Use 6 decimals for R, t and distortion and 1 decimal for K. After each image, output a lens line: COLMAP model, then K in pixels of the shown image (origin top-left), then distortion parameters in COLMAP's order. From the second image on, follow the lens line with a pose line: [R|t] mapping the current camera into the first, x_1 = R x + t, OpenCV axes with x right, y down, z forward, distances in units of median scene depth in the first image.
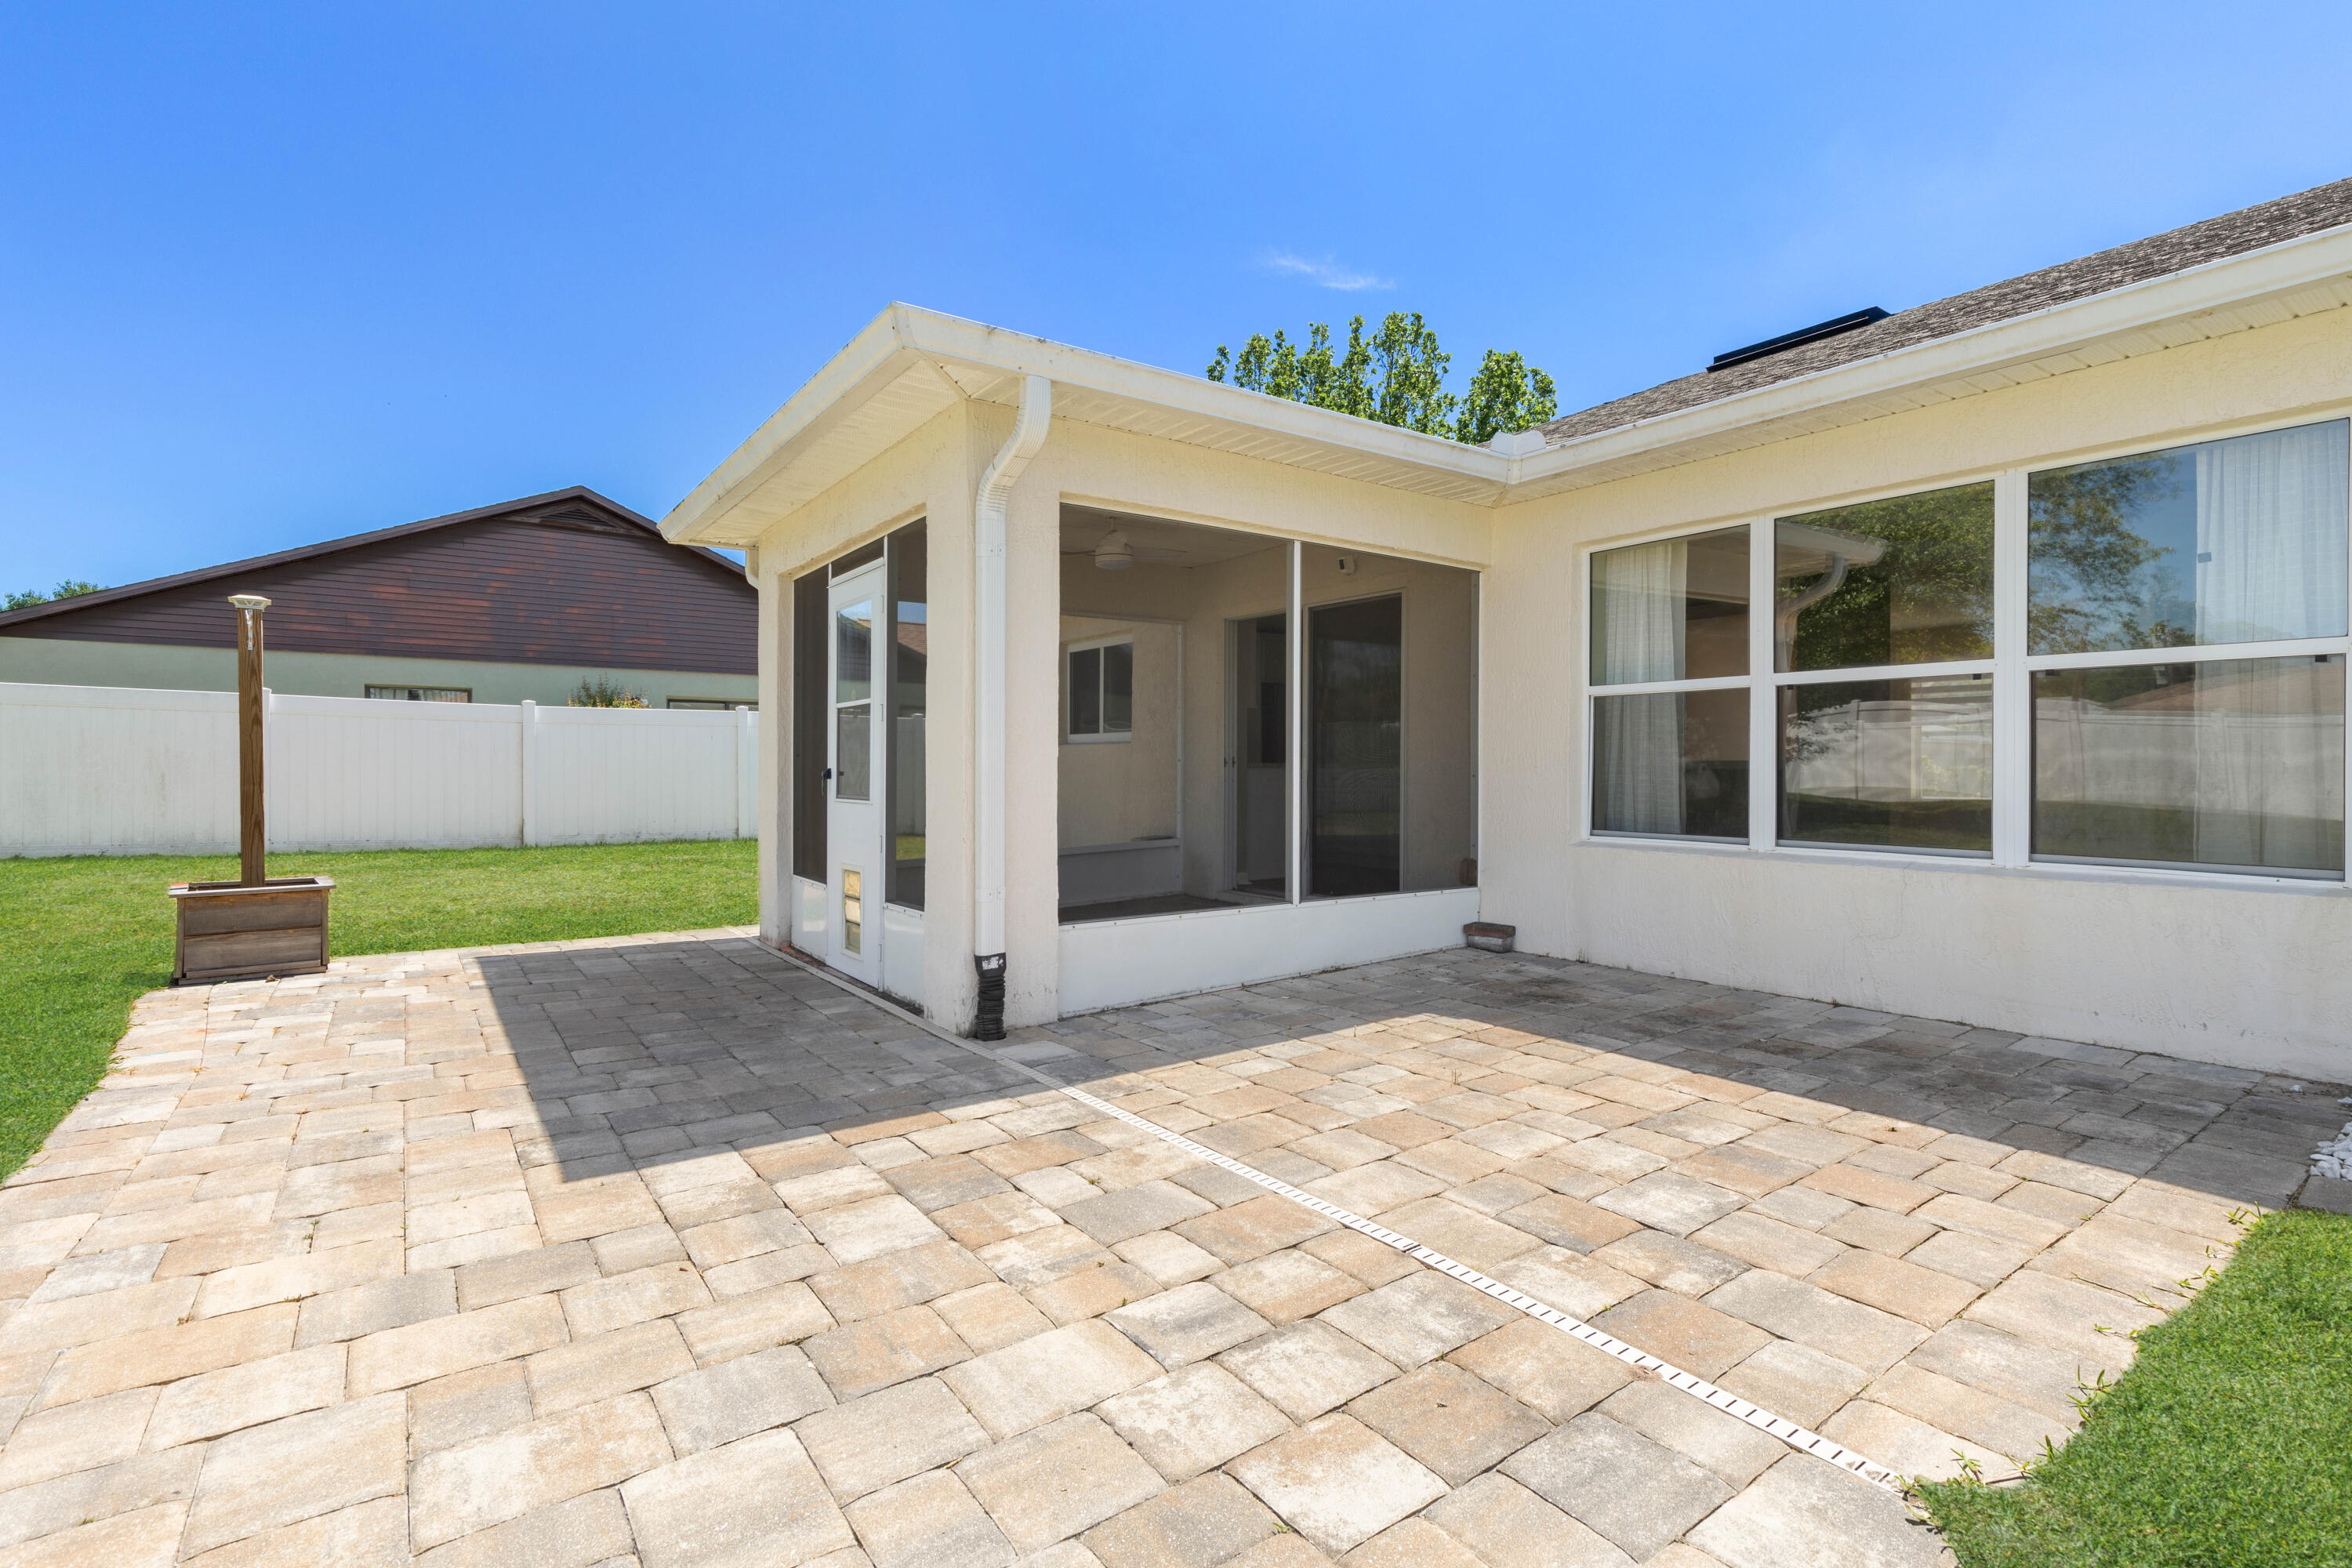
lens RADIAL K [[1104.3, 0, 1222.8], [0, 1104.3, 793.5], [0, 0, 1]] dist [0.004699, -0.000190]
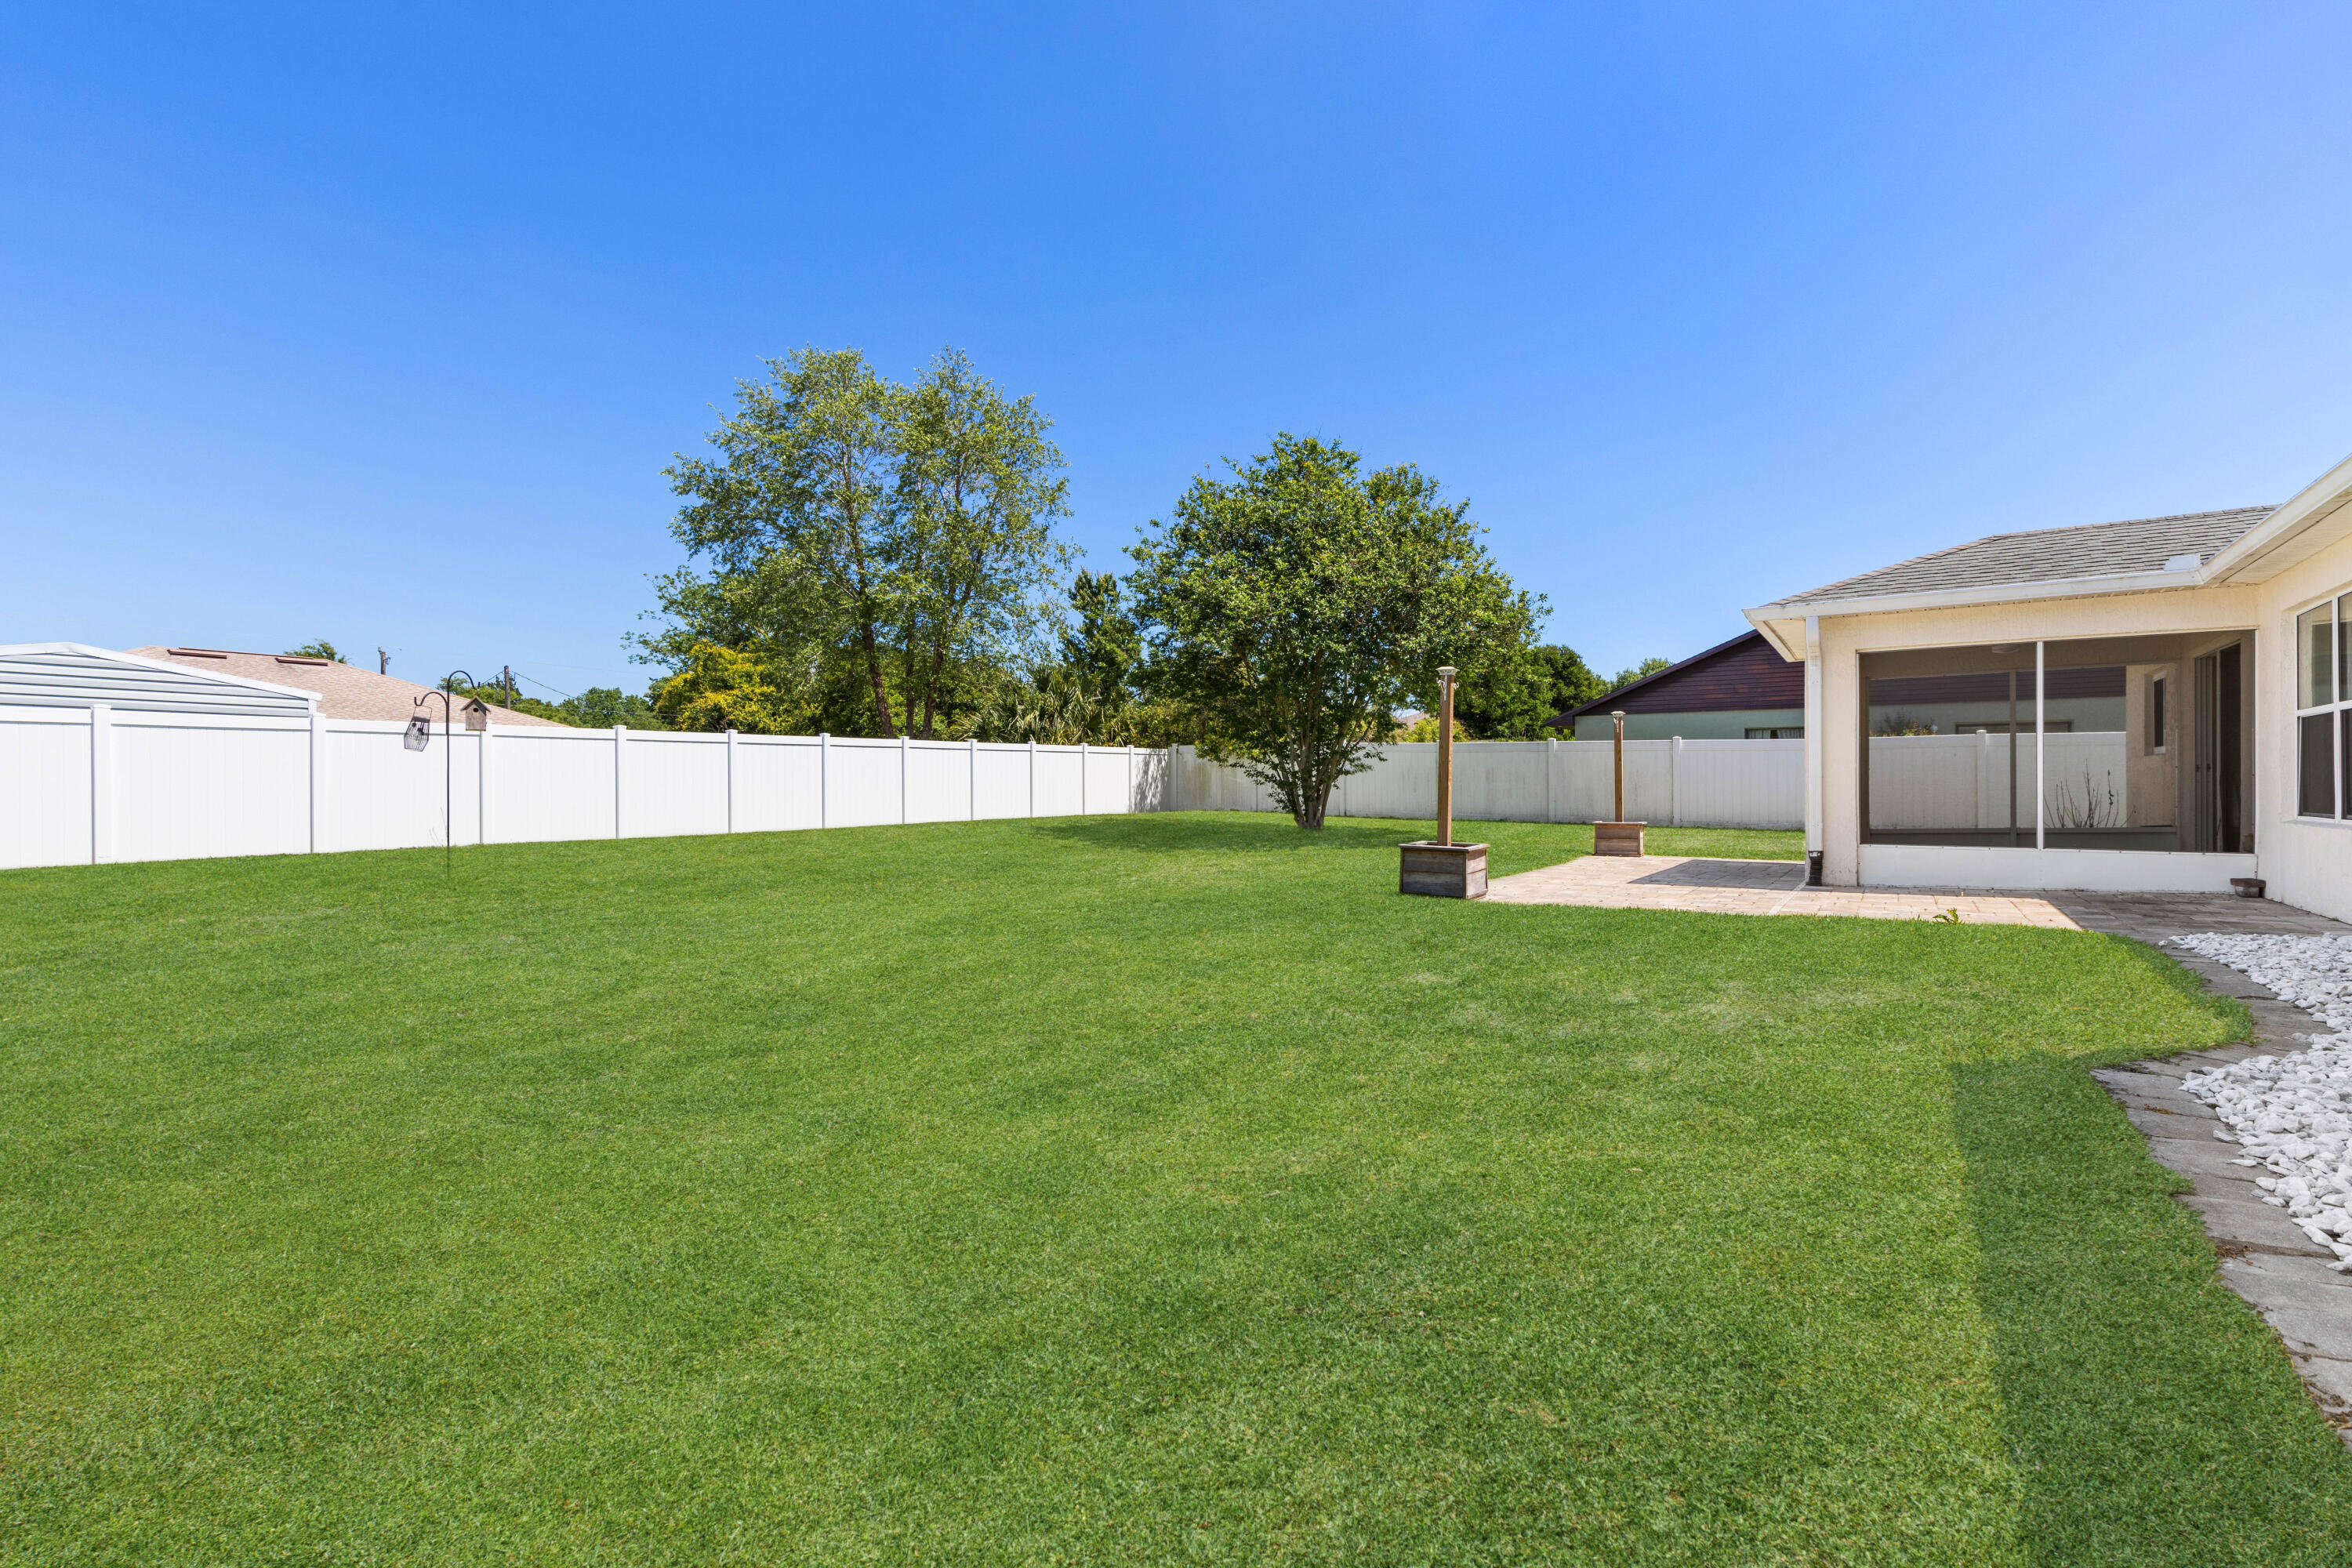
lens RADIAL K [[1096.1, 0, 1176.0], [0, 1096.1, 784.0], [0, 0, 1]] dist [0.022924, -0.000313]
pose [[0.313738, -0.006504, -0.949487, 1.341000], [-0.012718, 0.999858, -0.011051, 0.033752], [0.949424, 0.015542, 0.313611, -0.870119]]
